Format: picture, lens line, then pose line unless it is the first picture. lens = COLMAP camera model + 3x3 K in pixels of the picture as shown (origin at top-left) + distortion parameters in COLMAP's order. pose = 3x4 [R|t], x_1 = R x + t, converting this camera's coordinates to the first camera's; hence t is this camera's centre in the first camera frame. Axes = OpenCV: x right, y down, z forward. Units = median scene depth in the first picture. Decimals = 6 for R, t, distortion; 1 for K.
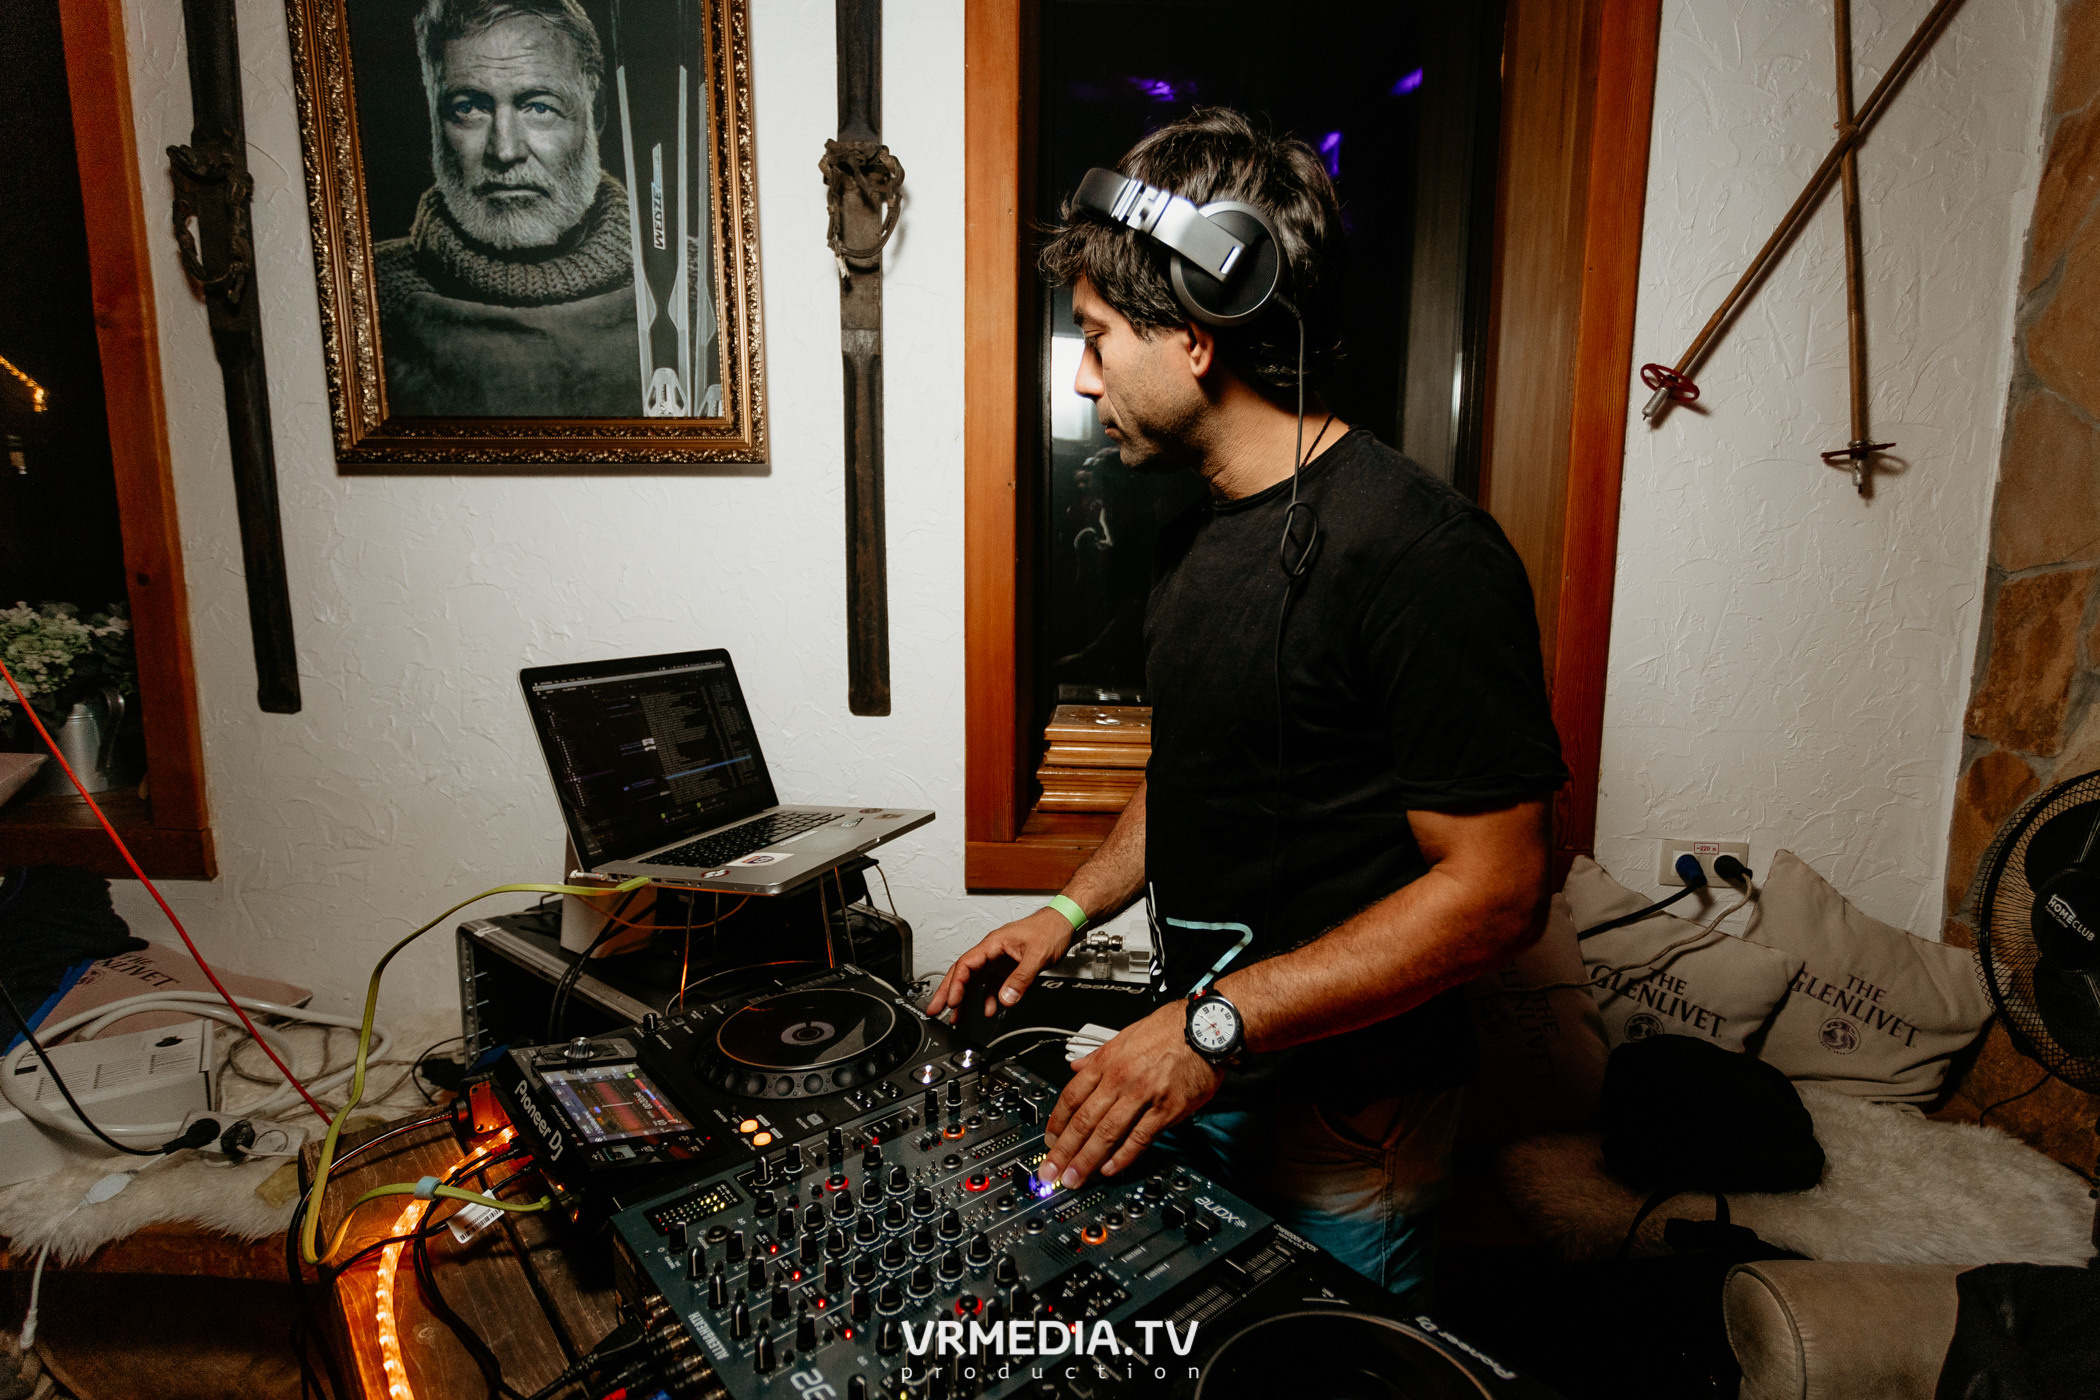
lens RADIAL K [[1036.9, 0, 1095.0], [0, 1036.9, 696.9], [0, 0, 1]] dist [0.001801, -0.000811]
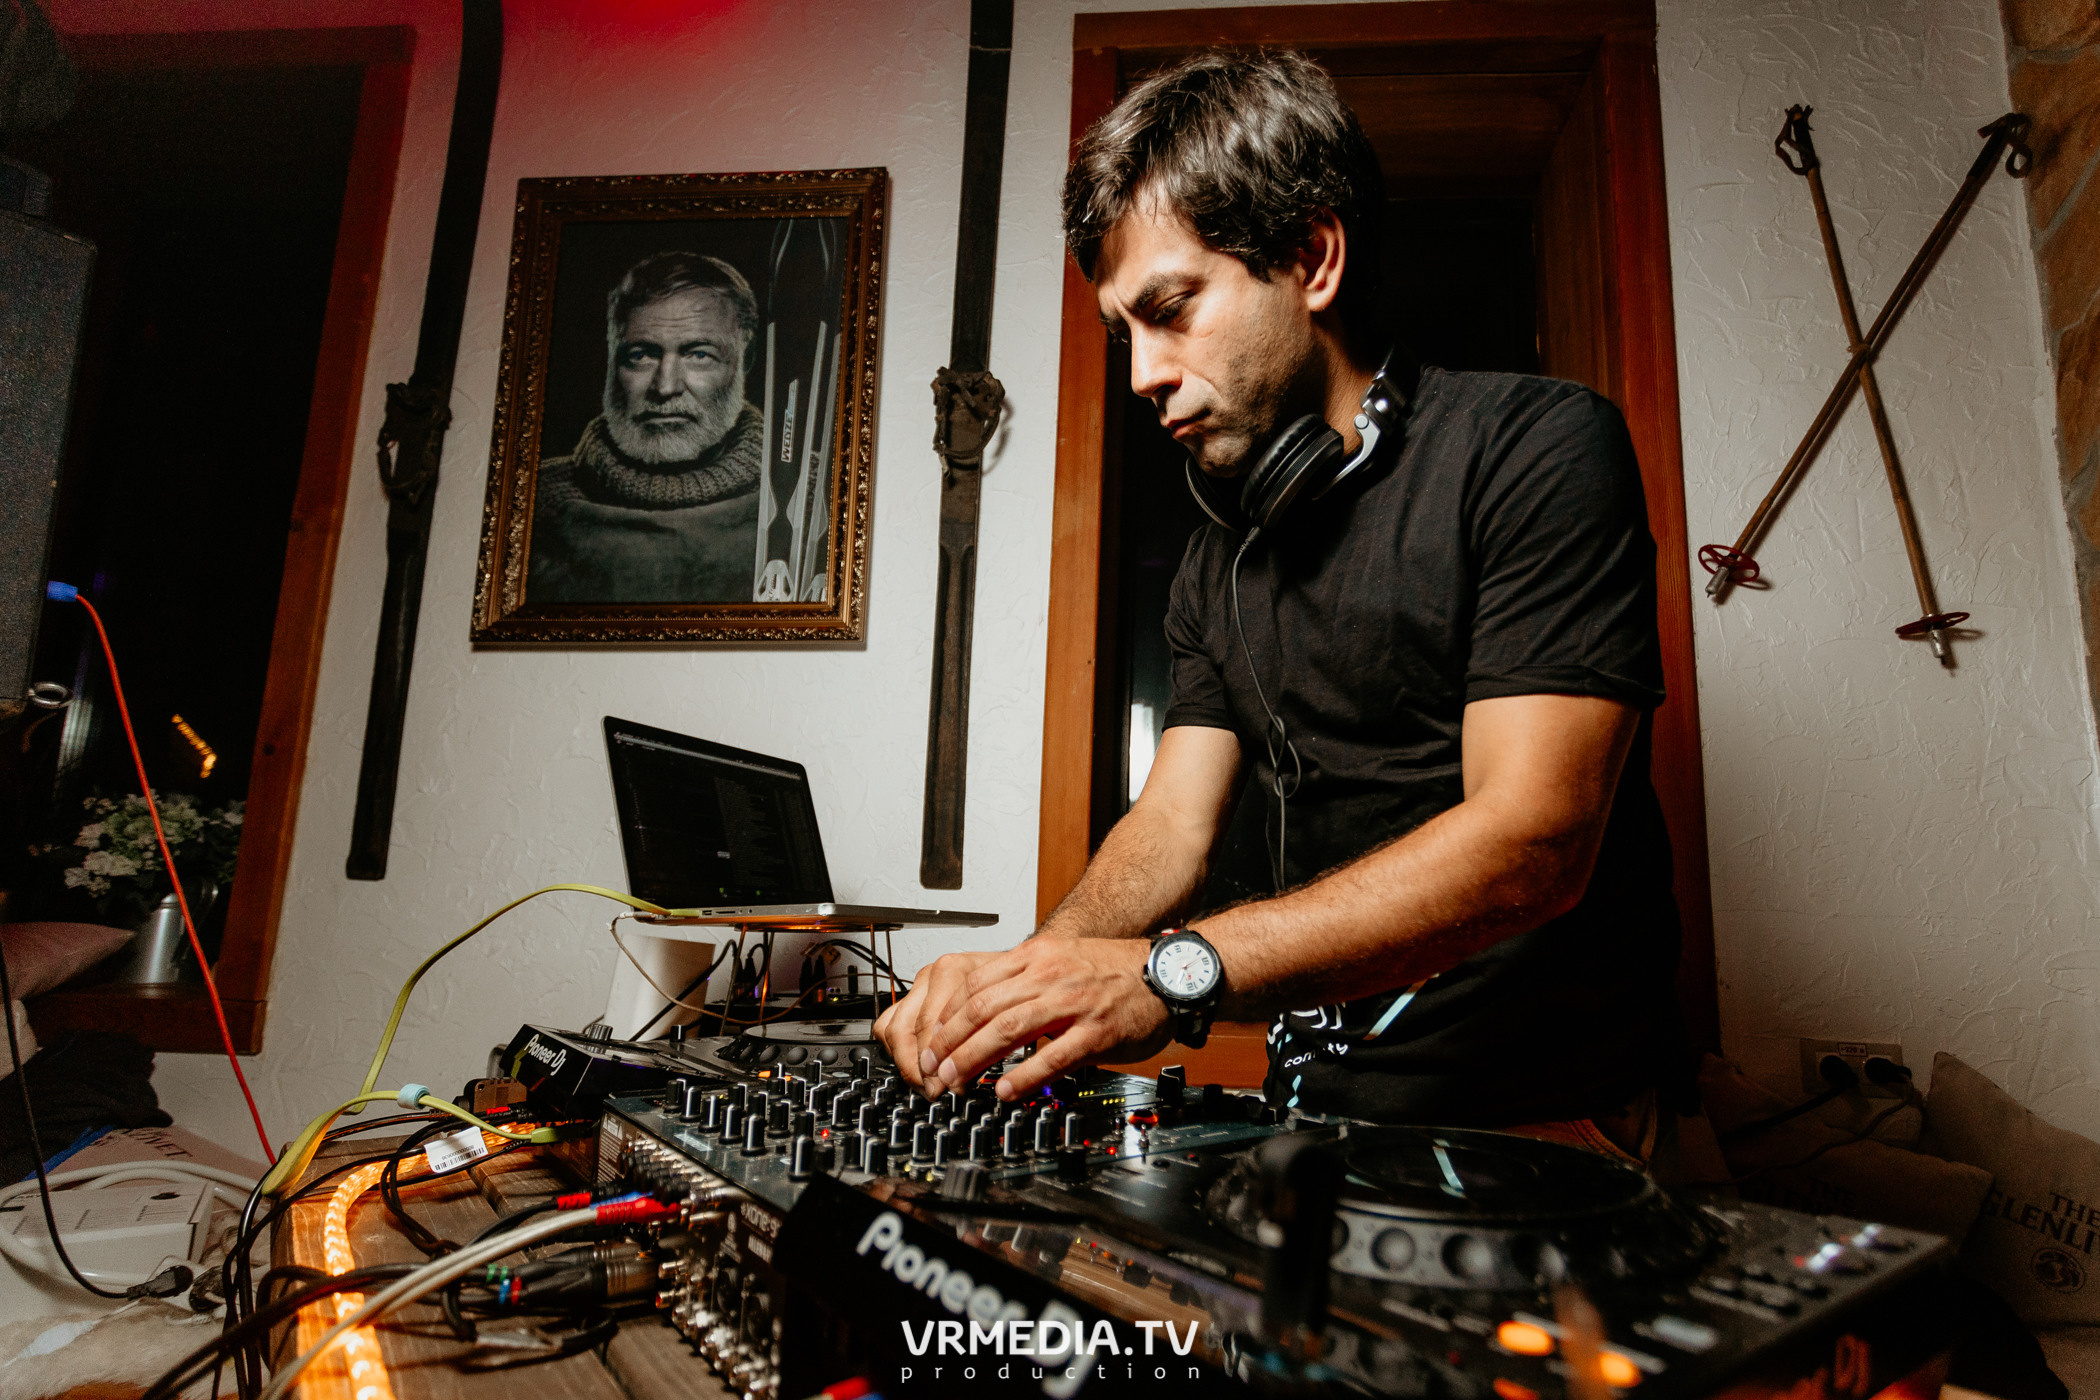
lens RADIAL K [[1048.5, 0, 1126.2], [0, 1048.5, 742.5], [0, 0, 1]] dist [0.001287, 0.000104]
pose [[0.998426, 0.003868, -0.055944, 0.014014], [-0.020530, 0.953572, -0.300465, 0.194047], [0.052185, 0.301141, 0.952151, 0.027401]]
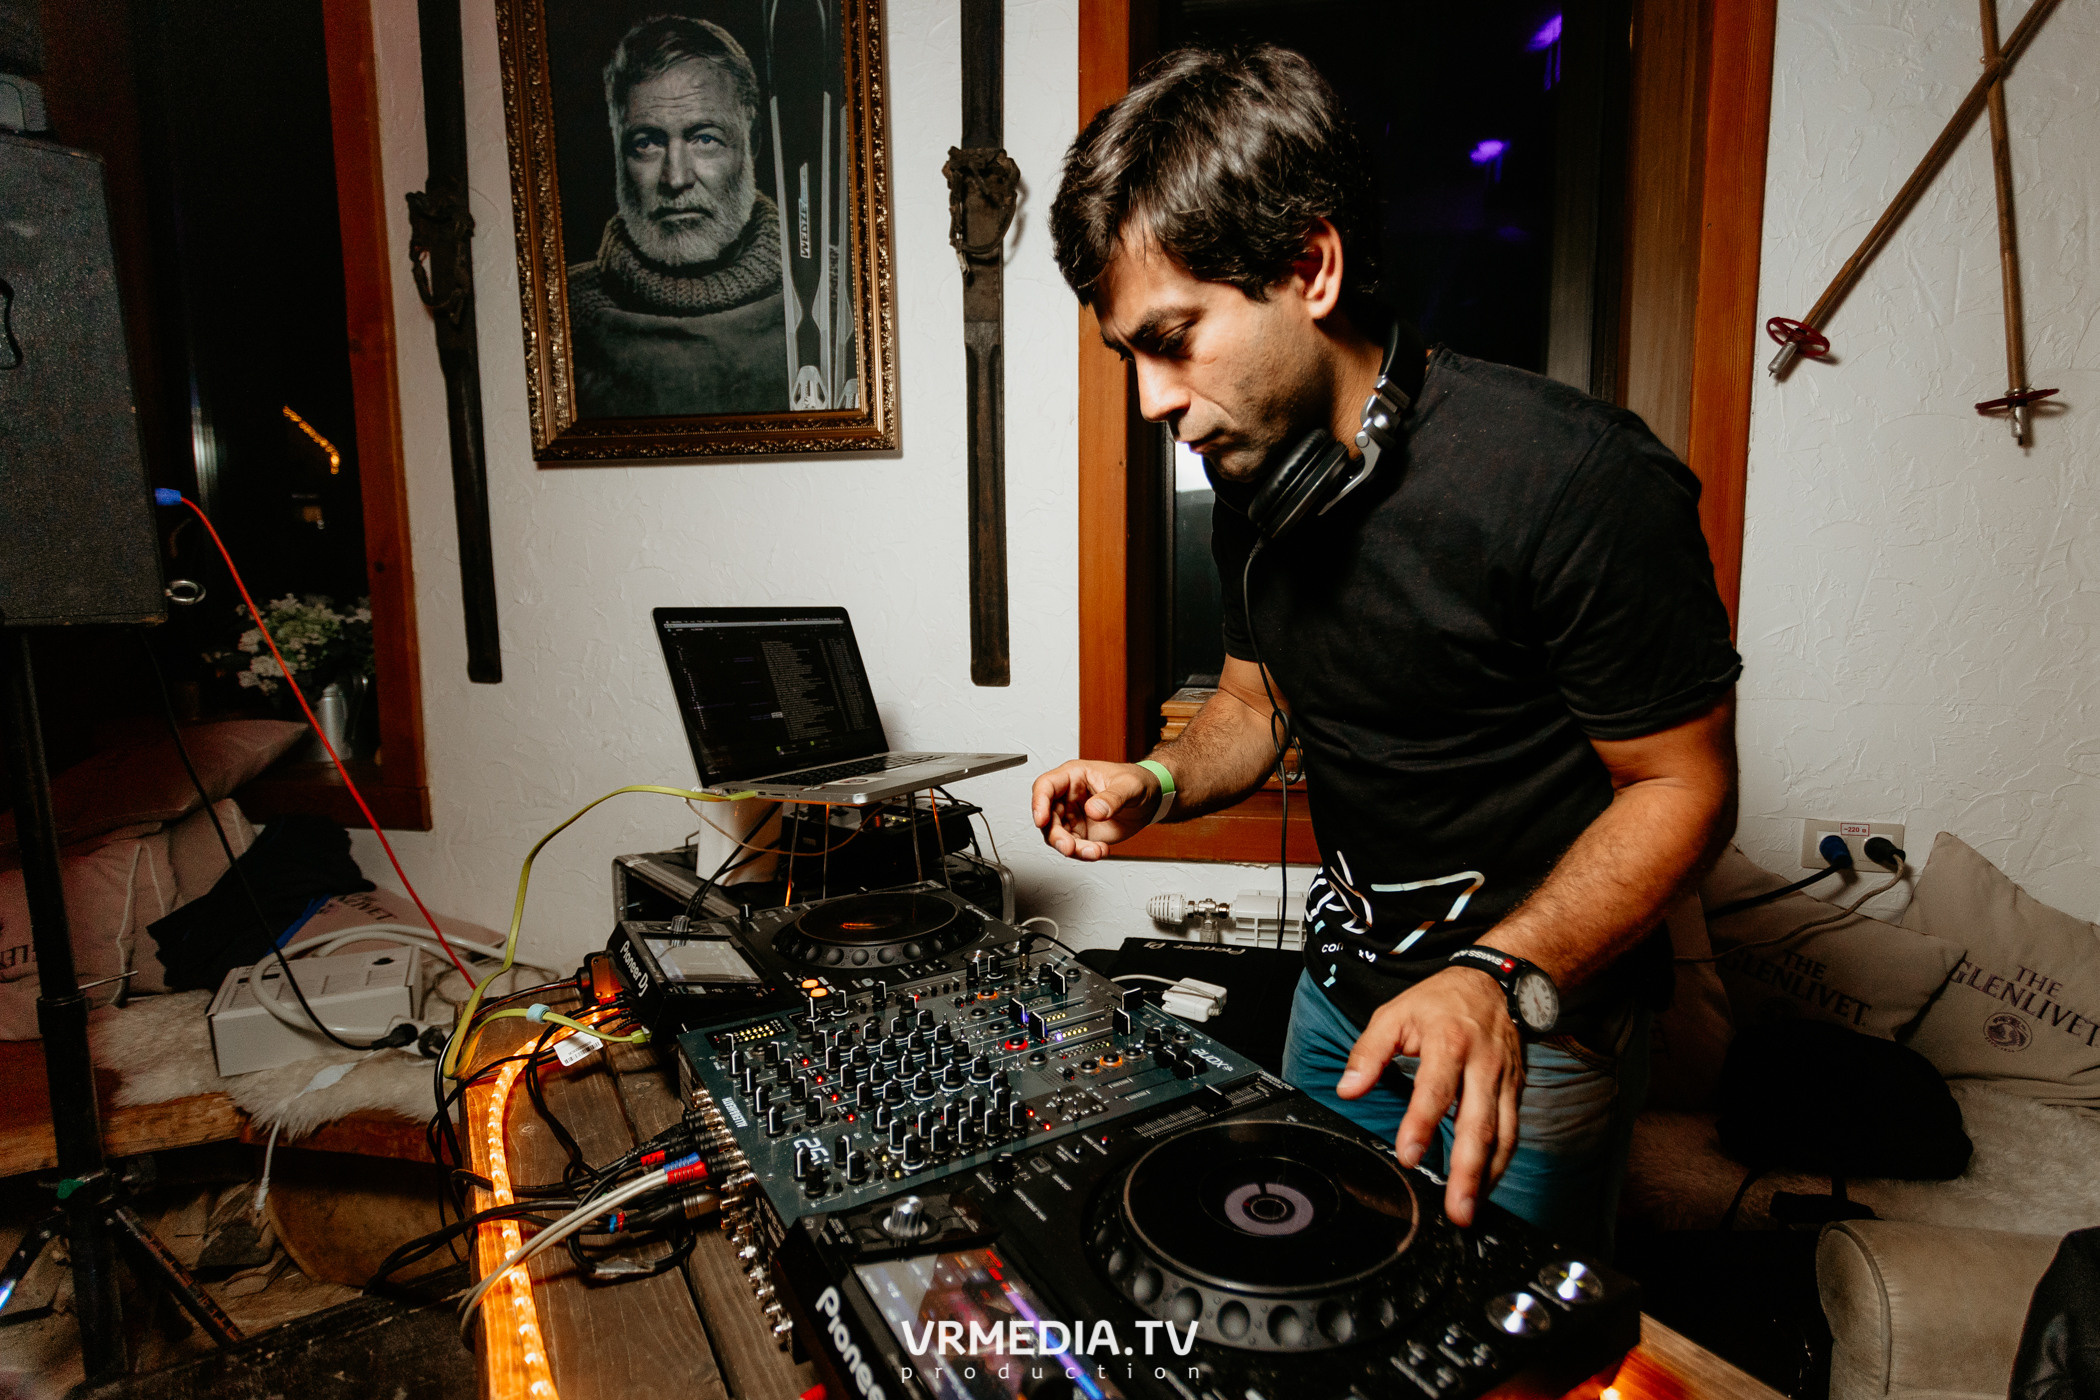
lens RADIAL K [[1046.8, 0, 1131.5], [0, 1046.8, 698.7], [0, 0, 1]] dist [0.000006, 0.000264]
pose [[0.990313, 0.002670, -0.138830, 0.078313], [-0.007096, 0.999482, -0.031401, 0.067638], [0.138674, 0.032082, 0.989818, -0.035242]]
